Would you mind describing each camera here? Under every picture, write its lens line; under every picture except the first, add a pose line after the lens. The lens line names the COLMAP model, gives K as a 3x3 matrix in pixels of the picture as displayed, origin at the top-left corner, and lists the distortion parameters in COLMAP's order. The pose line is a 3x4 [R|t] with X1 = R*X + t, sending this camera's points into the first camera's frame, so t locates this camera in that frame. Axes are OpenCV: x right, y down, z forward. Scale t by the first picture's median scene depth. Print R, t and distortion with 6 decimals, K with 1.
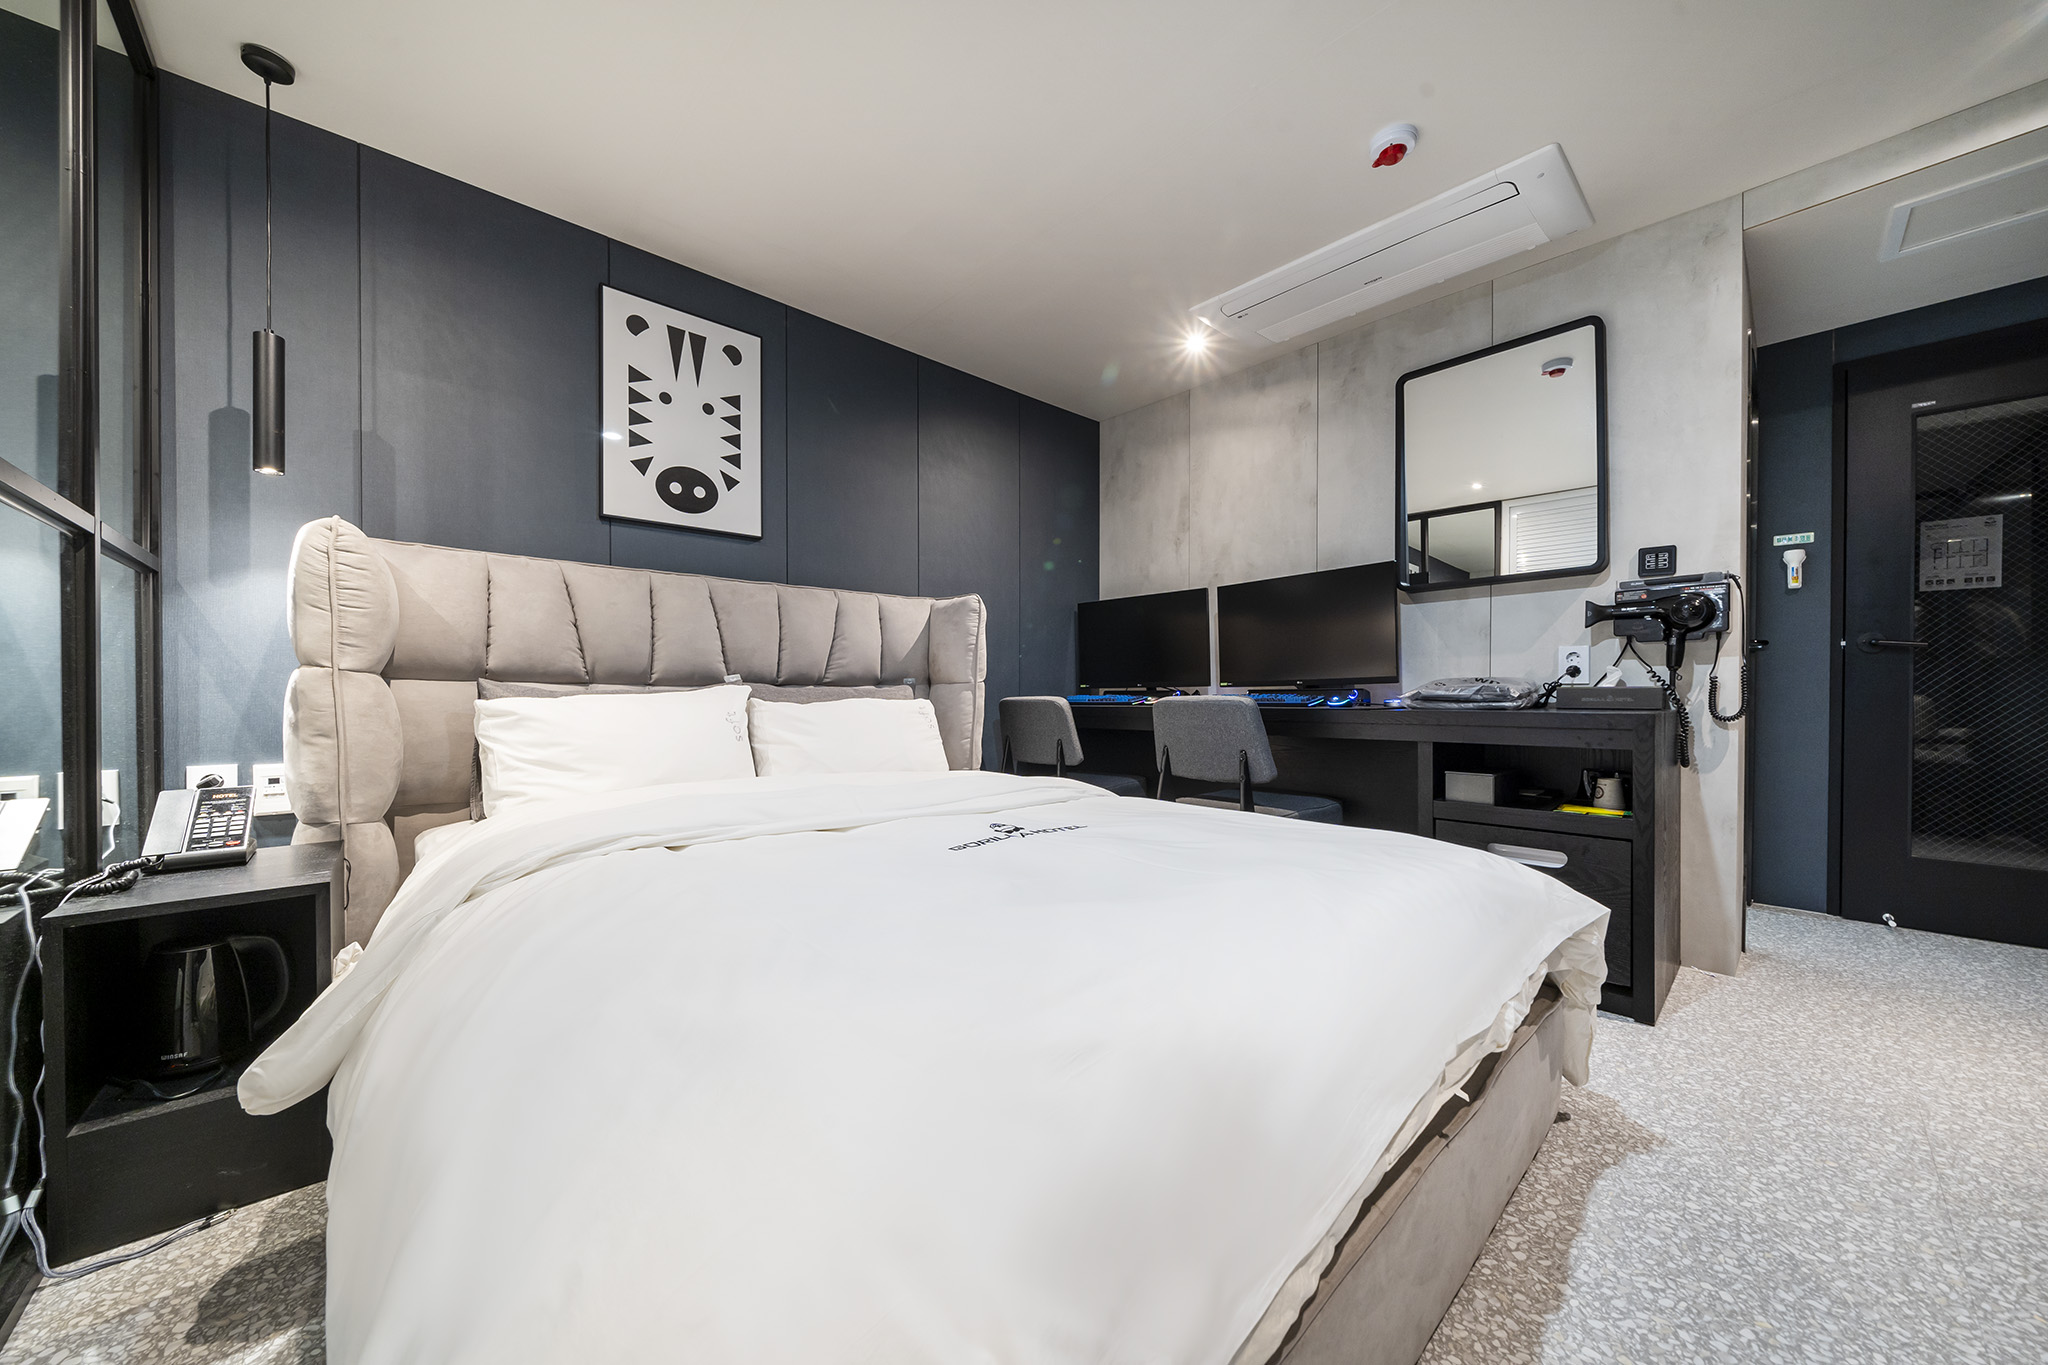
lens RADIAL K [[717.6, 0, 1016.8], [0, 717.6, 691.2], [0, 0, 1]] dist [-0.004614, -0.000105]
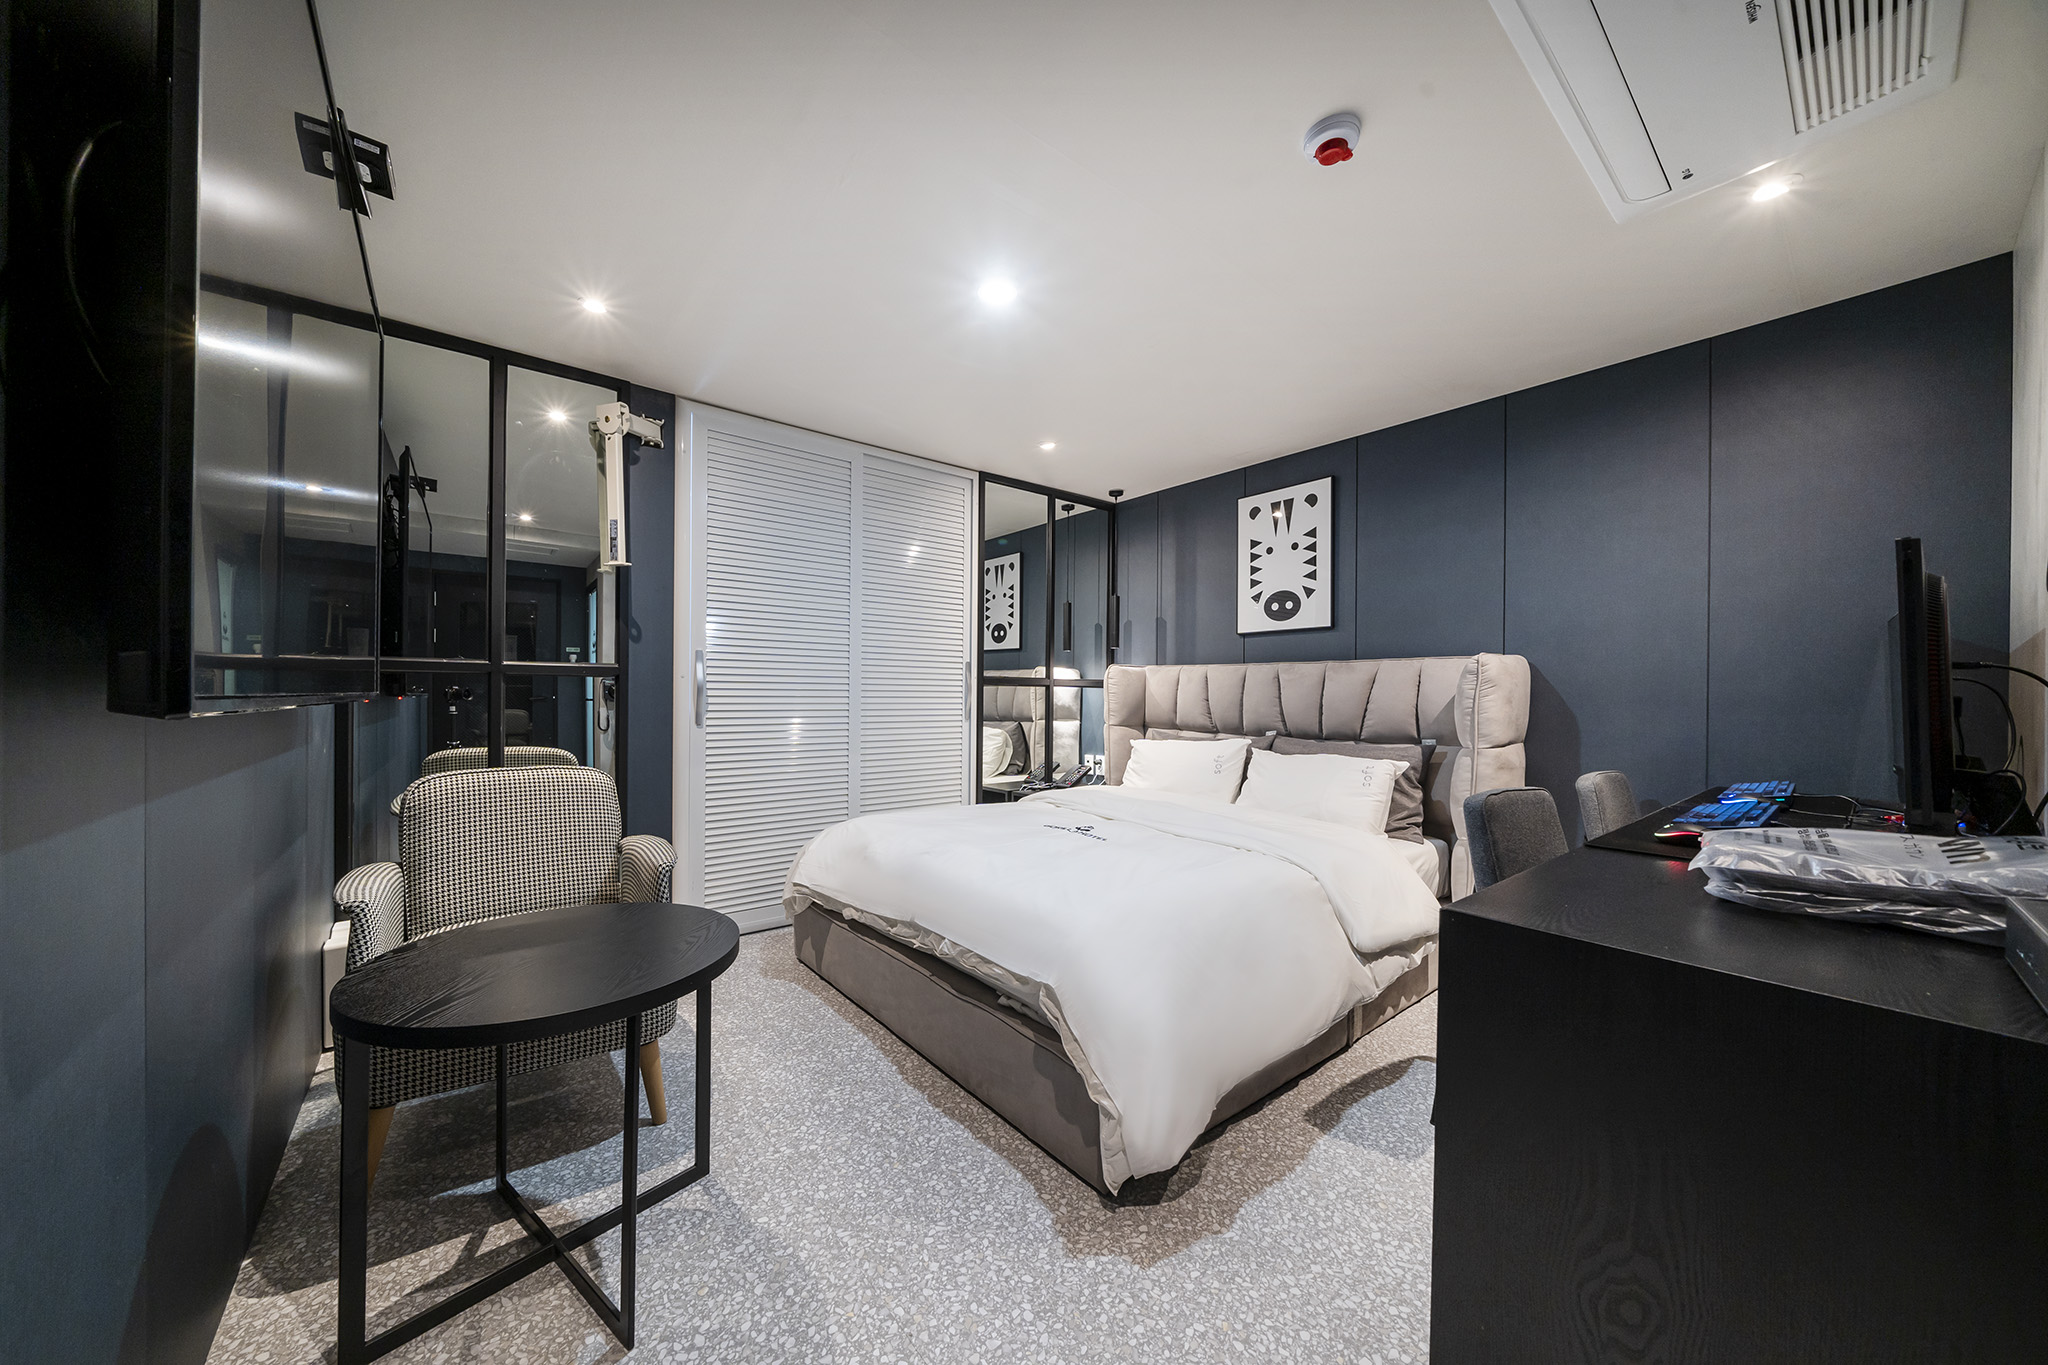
lens RADIAL K [[706.5, 0, 1014.7], [0, 706.5, 691.7], [0, 0, 1]] dist [-0.002261, -0.000209]
pose [[-0.063576, 0.000166, -0.997977, 1.016190], [-0.007308, 0.999973, 0.000632, -0.093711], [0.997950, 0.007333, -0.063573, 0.515543]]
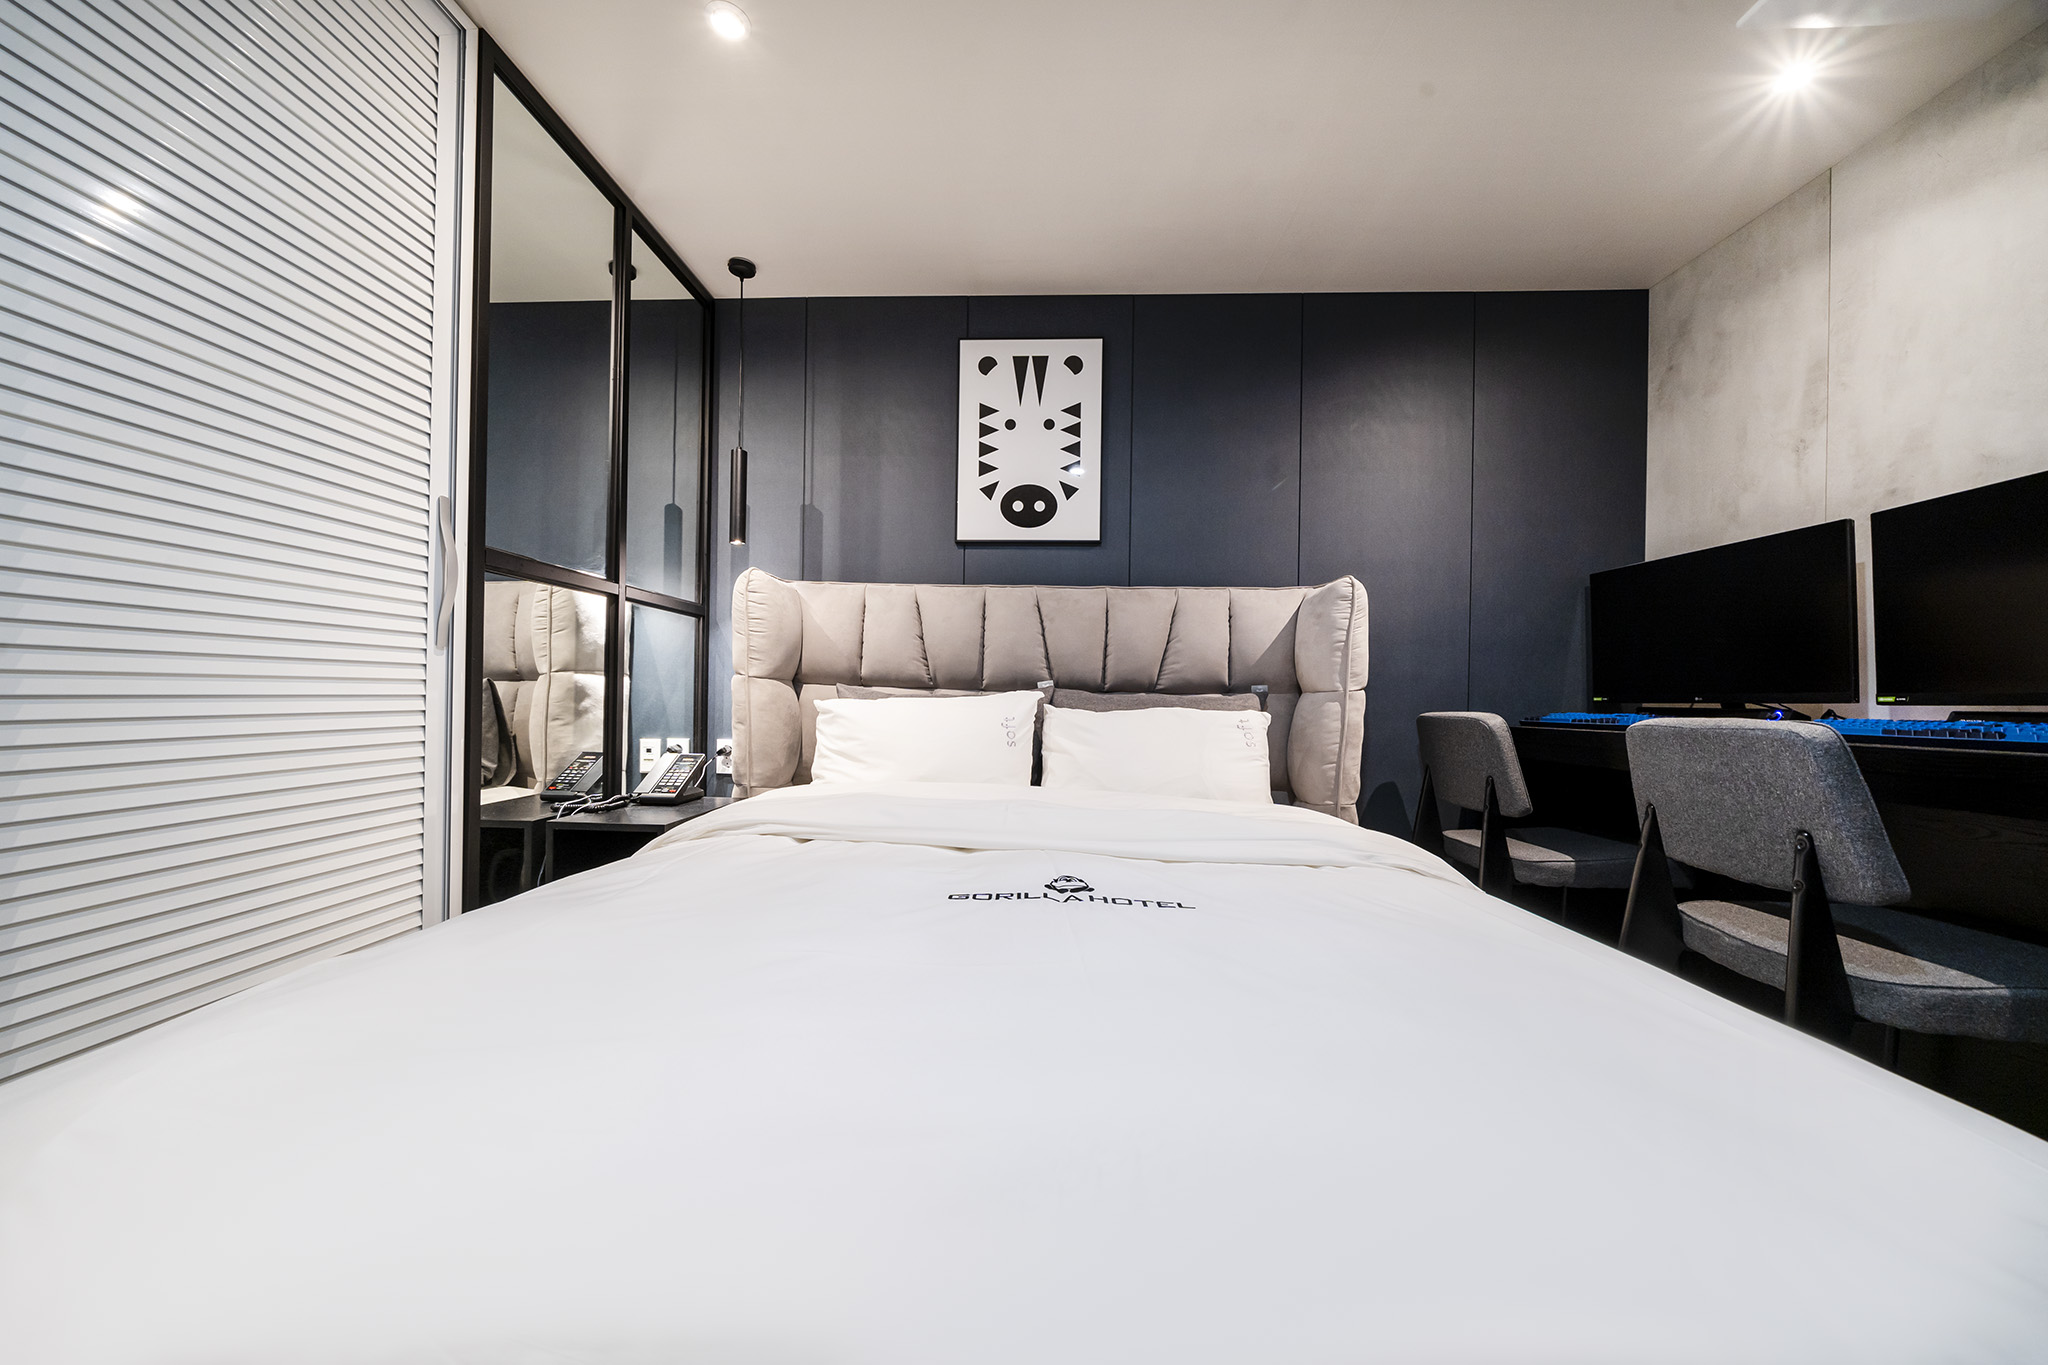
lens RADIAL K [[706.5, 0, 1014.7], [0, 706.5, 691.7], [0, 0, 1]] dist [-0.002261, -0.000209]
pose [[0.706049, 0.009745, -0.708096, 0.255826], [-0.017709, 0.999836, -0.003898, -0.002687], [0.707941, 0.015292, 0.706106, 0.244927]]
